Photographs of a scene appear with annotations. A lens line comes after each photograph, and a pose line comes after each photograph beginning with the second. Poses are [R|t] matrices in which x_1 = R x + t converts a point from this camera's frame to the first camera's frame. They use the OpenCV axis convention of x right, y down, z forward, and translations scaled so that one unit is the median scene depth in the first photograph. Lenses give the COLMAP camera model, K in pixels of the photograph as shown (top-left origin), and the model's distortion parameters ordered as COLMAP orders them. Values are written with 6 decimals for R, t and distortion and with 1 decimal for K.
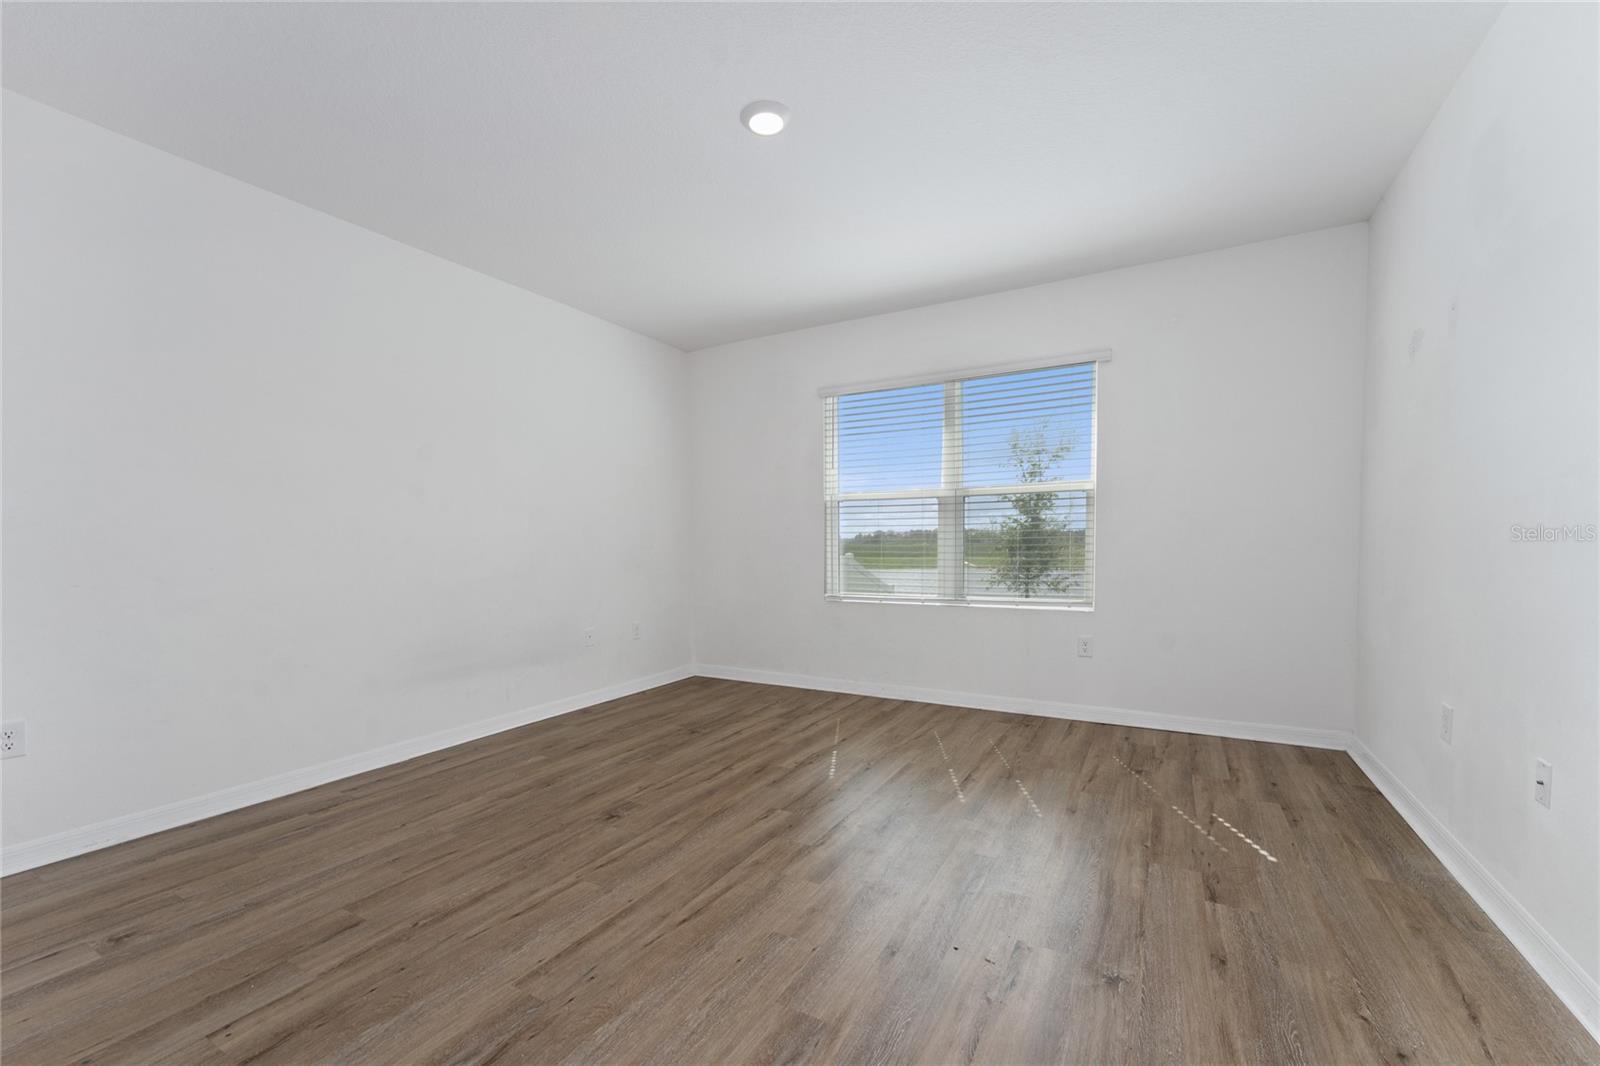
lens RADIAL K [[651.3, 0, 799.8], [0, 651.3, 535.9], [0, 0, 1]] dist [-0.000358, 0.000049]
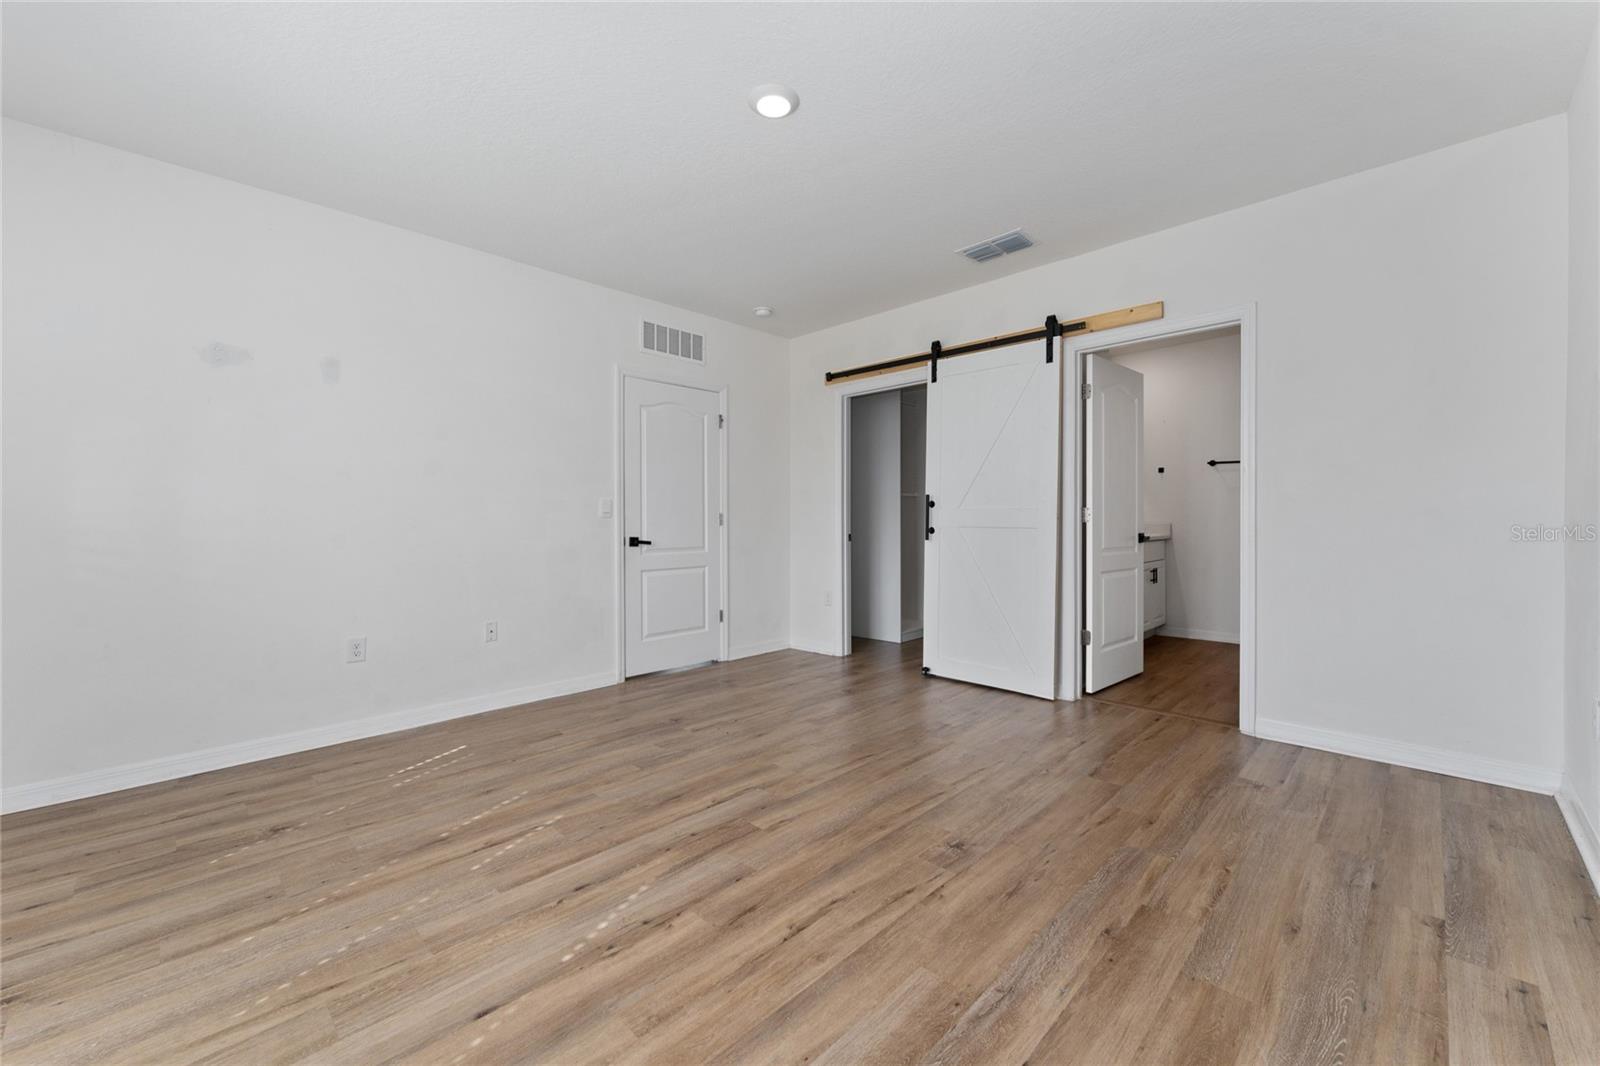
lens RADIAL K [[651.3, 0, 801.4], [0, 651.3, 528.9], [0, 0, 1]] dist [-0.000358, 0.000049]
pose [[-0.964706, 0.014196, 0.262948, -0.312952], [0.015058, 0.999886, 0.001265, 0.022582], [-0.262900, 0.005180, -0.964809, 1.812139]]
